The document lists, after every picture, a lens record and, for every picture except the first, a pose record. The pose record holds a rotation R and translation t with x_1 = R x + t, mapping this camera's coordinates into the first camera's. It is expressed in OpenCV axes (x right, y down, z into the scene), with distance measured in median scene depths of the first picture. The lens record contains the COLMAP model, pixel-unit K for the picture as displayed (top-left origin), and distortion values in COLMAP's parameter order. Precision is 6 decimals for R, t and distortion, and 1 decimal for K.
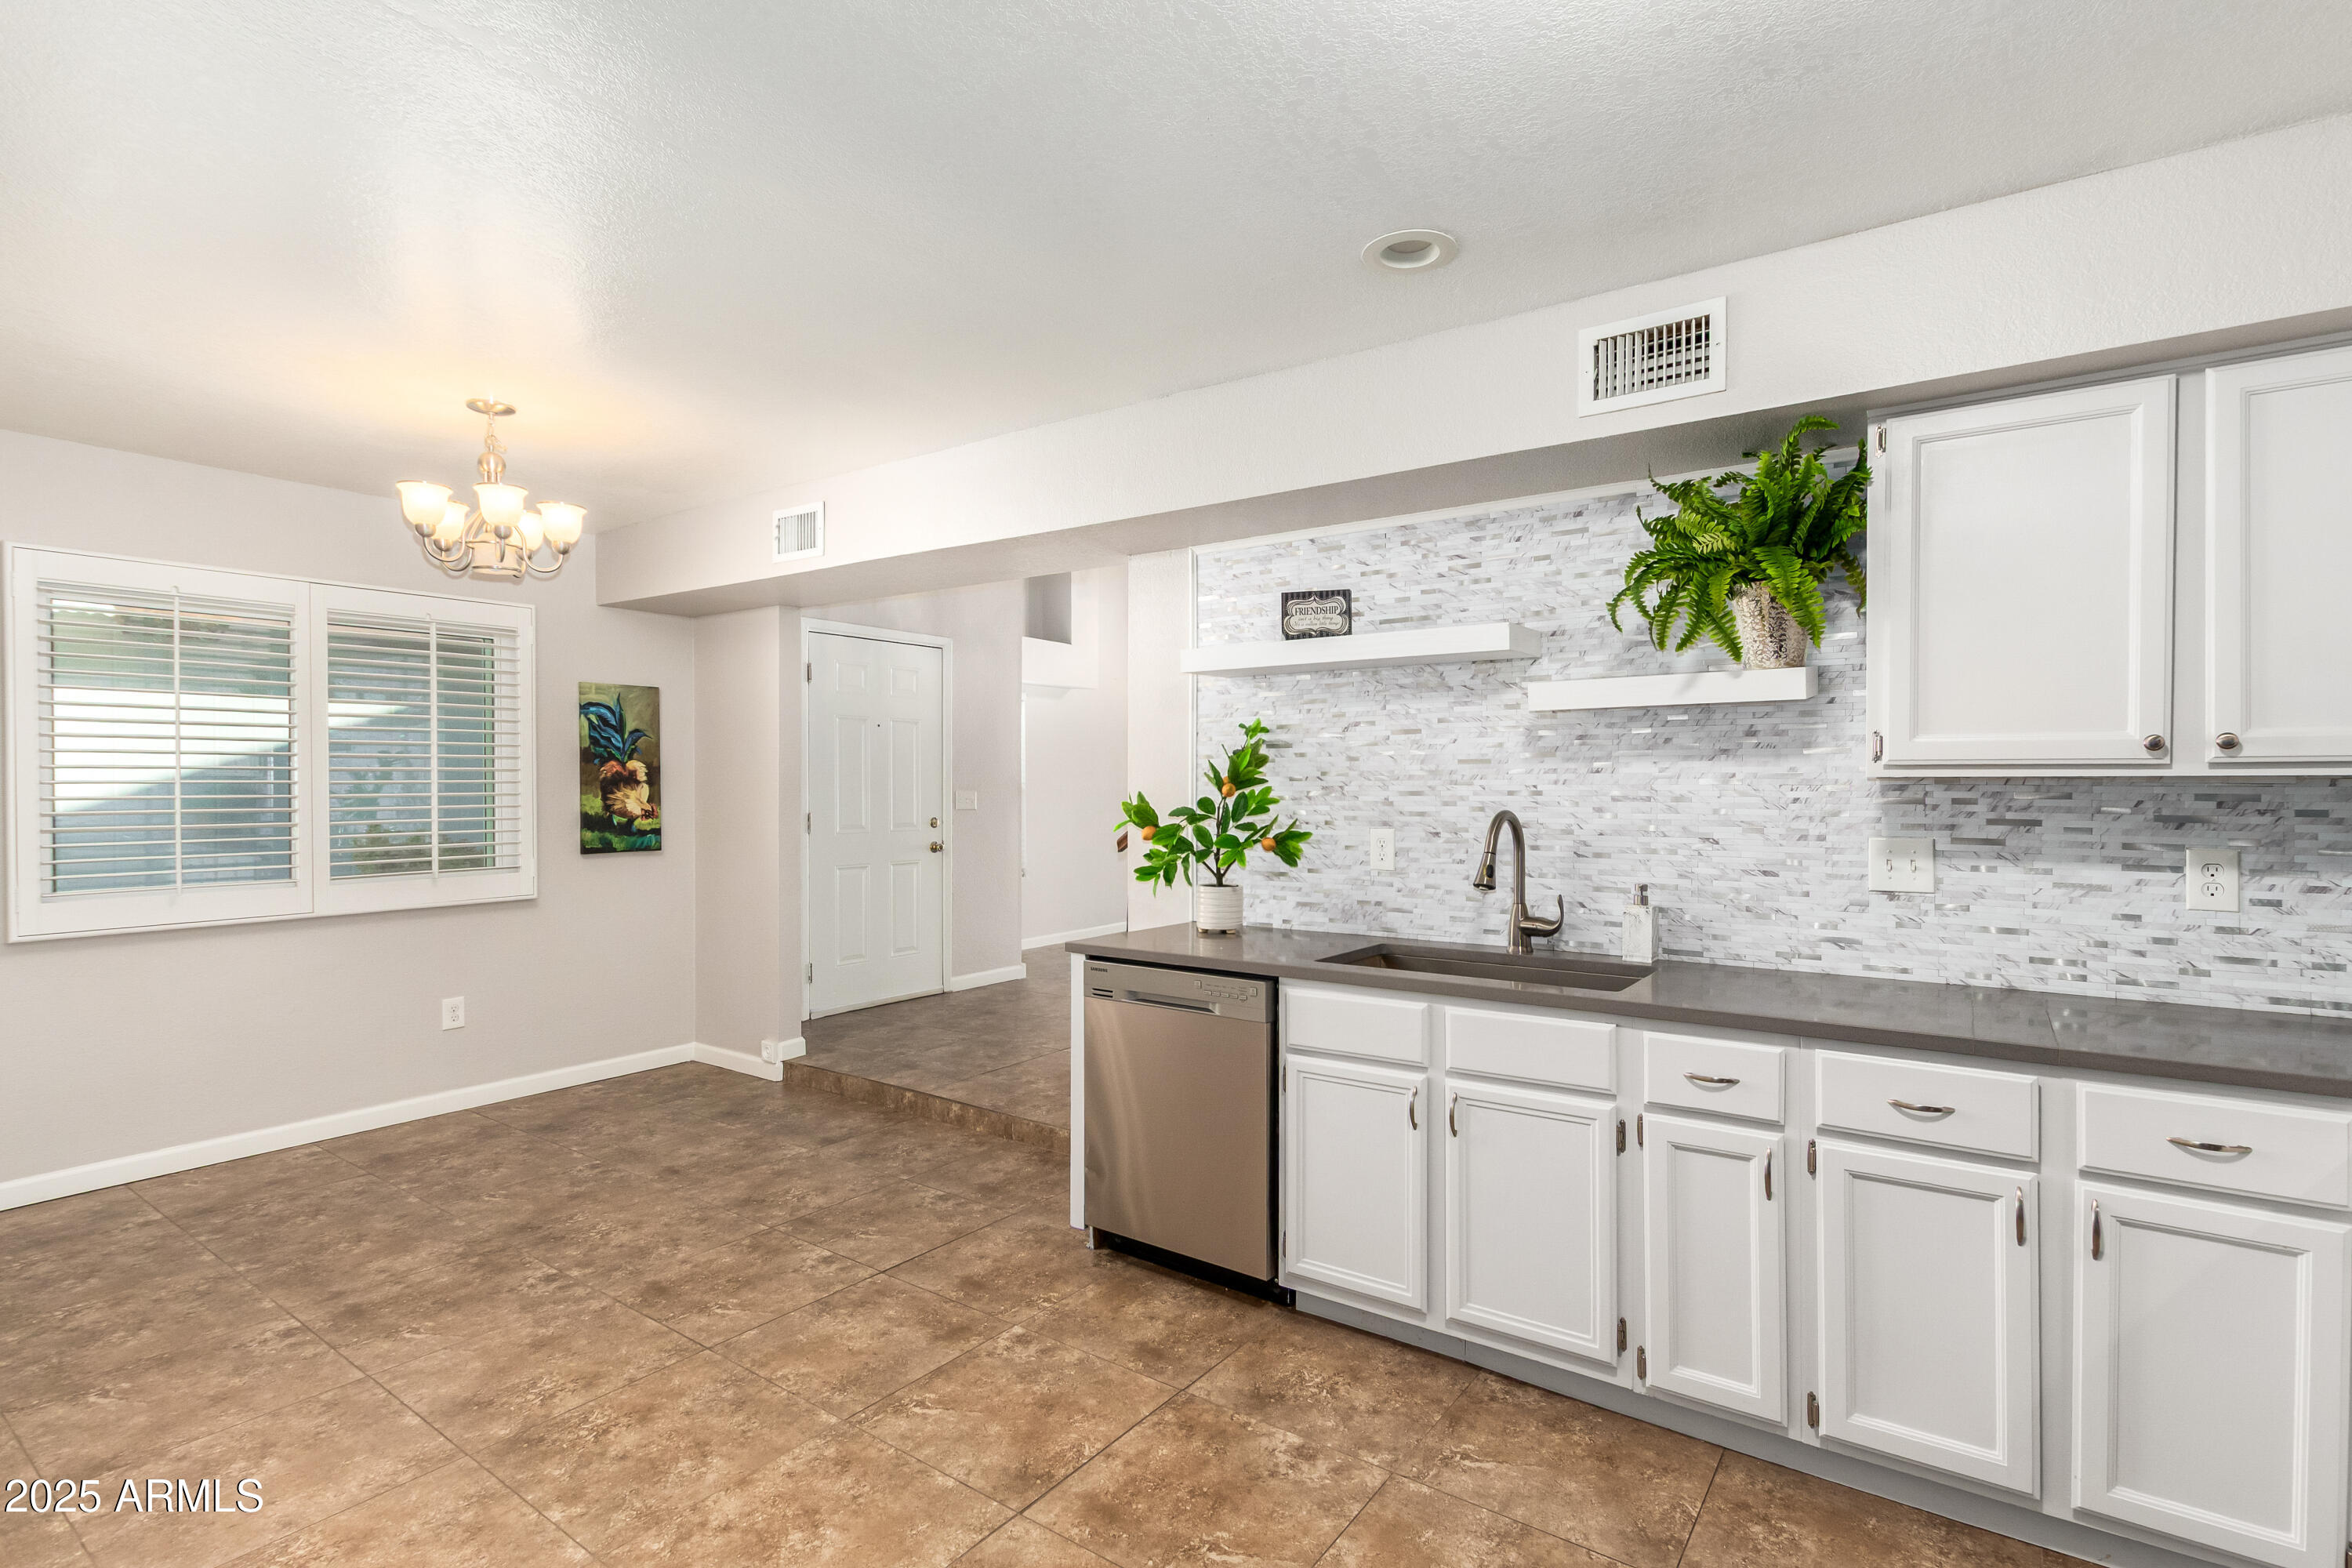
lens RADIAL K [[1097.3, 0, 1220.8], [0, 1097.3, 784.6], [0, 0, 1]] dist [0.001745, -0.001355]
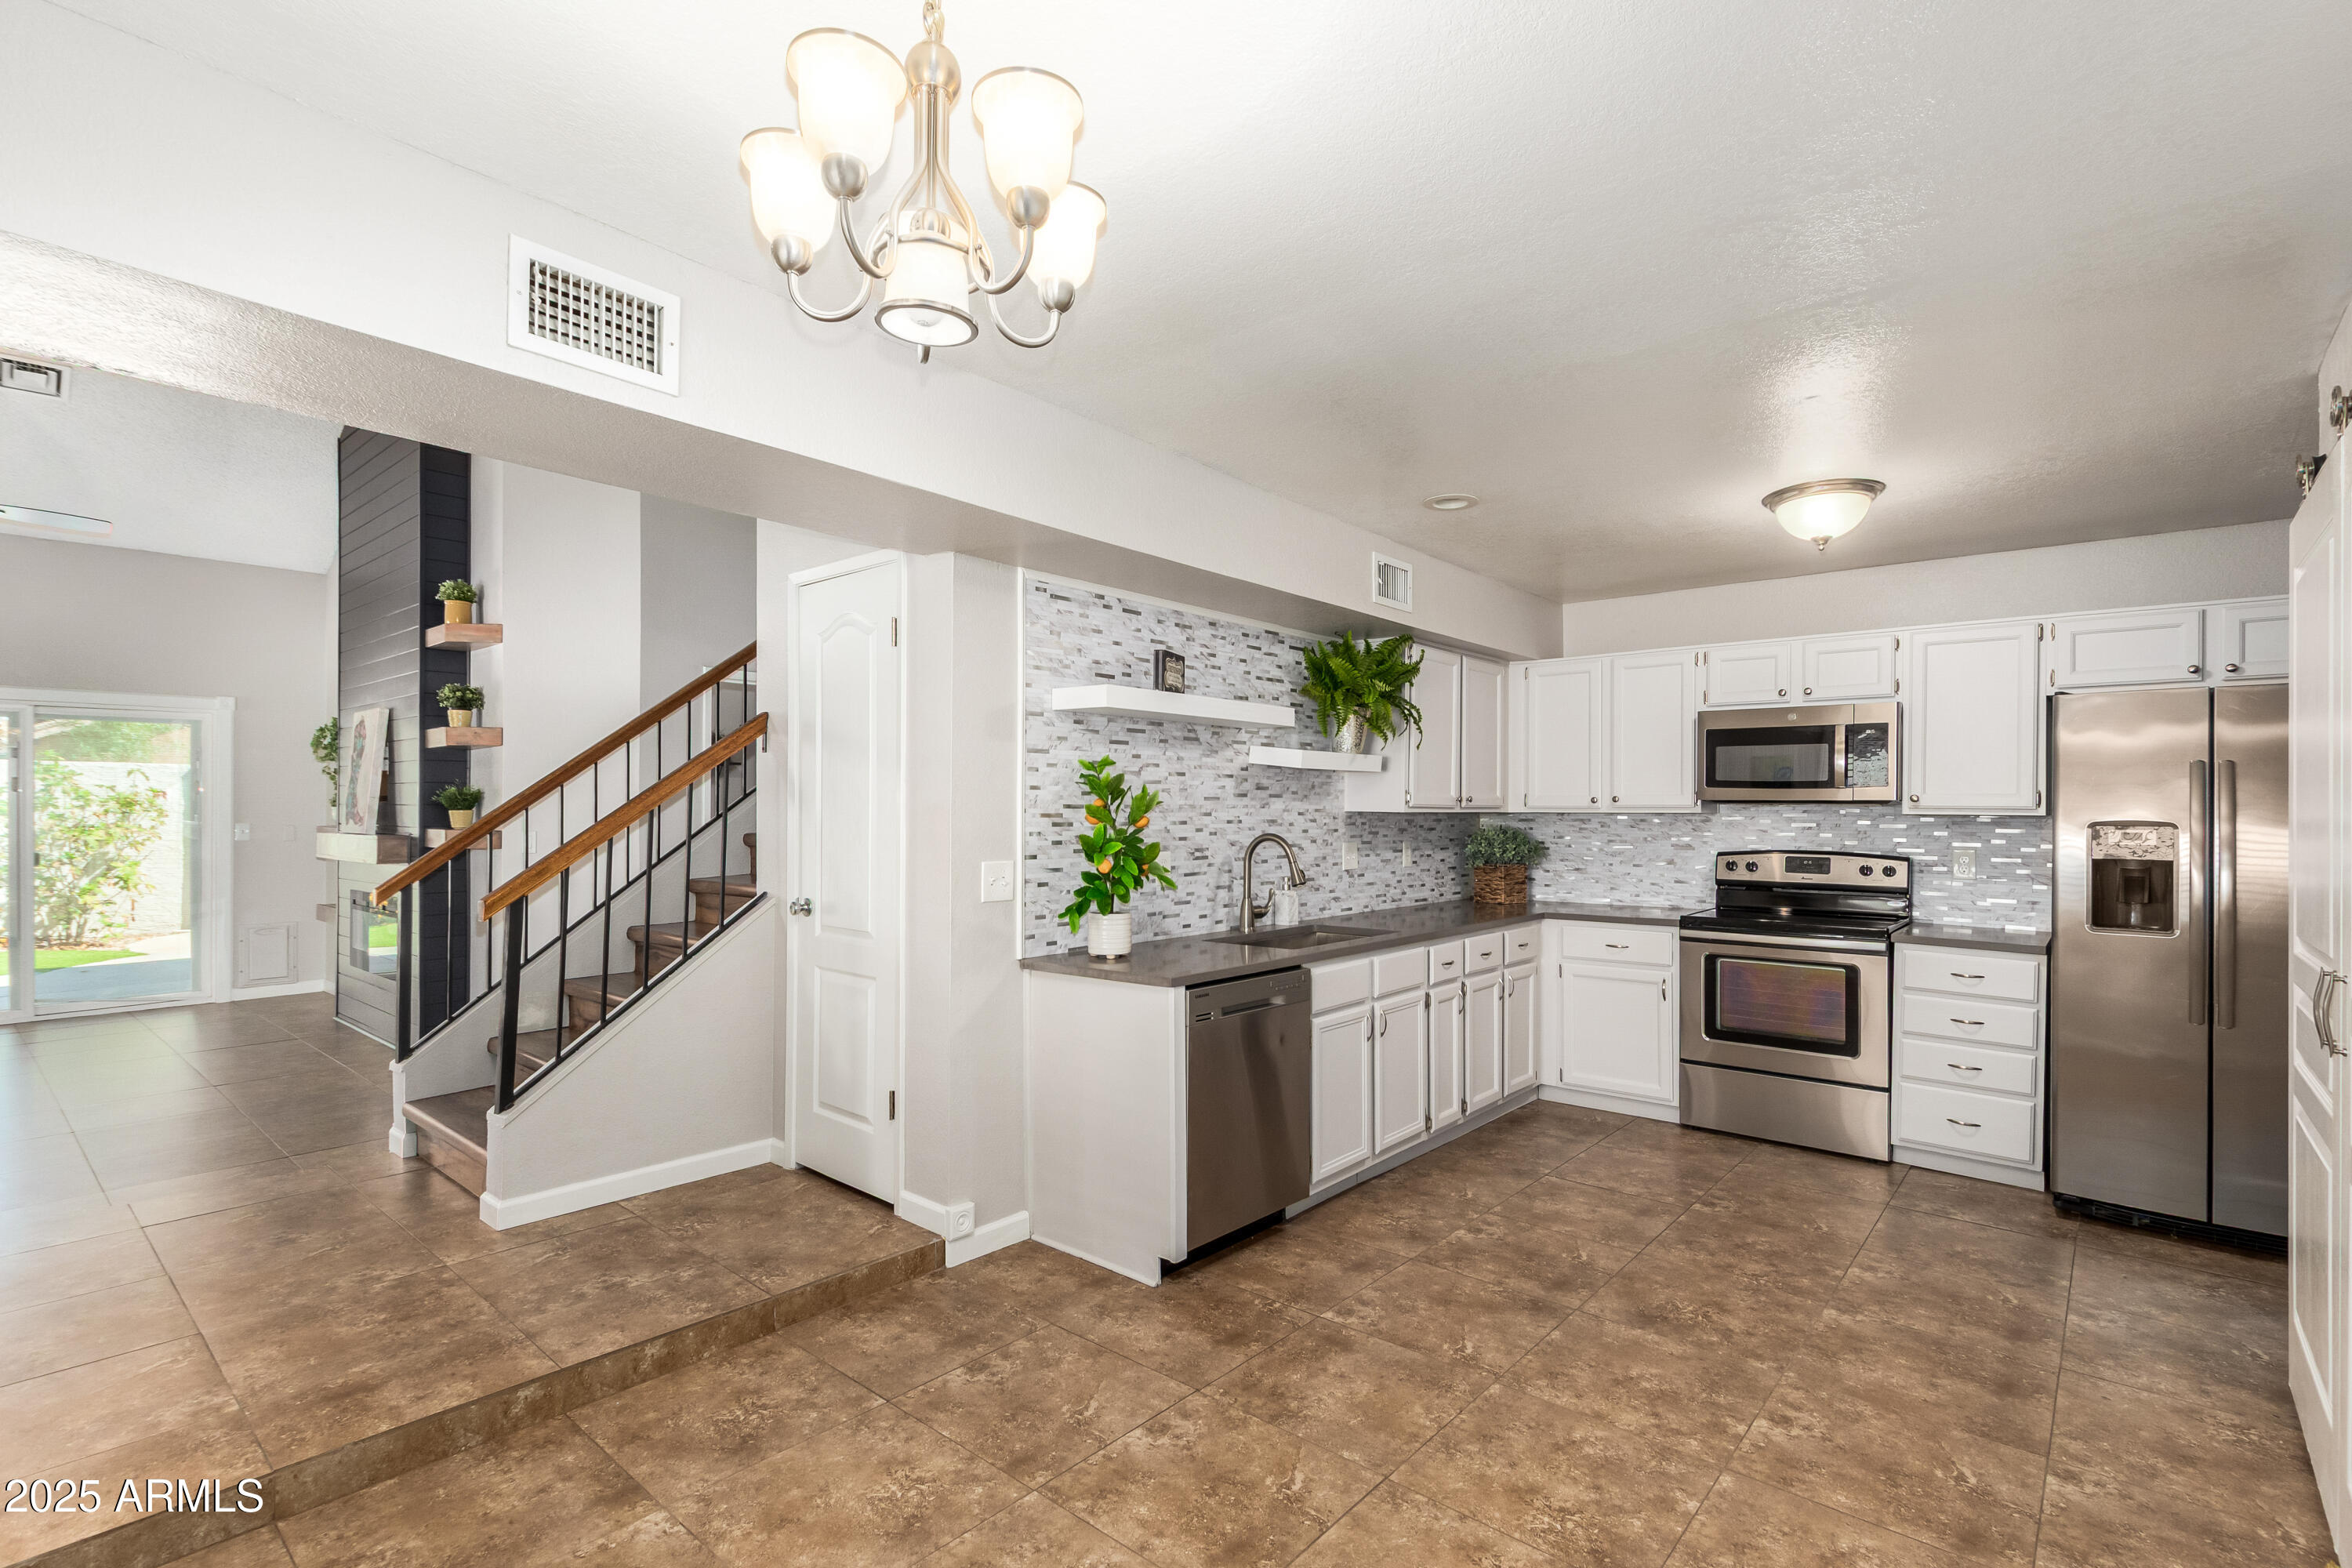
lens RADIAL K [[1070.8, 0, 1178.0], [0, 1070.8, 805.2], [0, 0, 1]] dist [0.004039, -0.000992]
pose [[0.125743, 0.004945, 0.992051, -1.054526], [-0.001389, 0.999987, -0.004808, -0.006396], [-0.992062, -0.000773, 0.125748, 0.842747]]
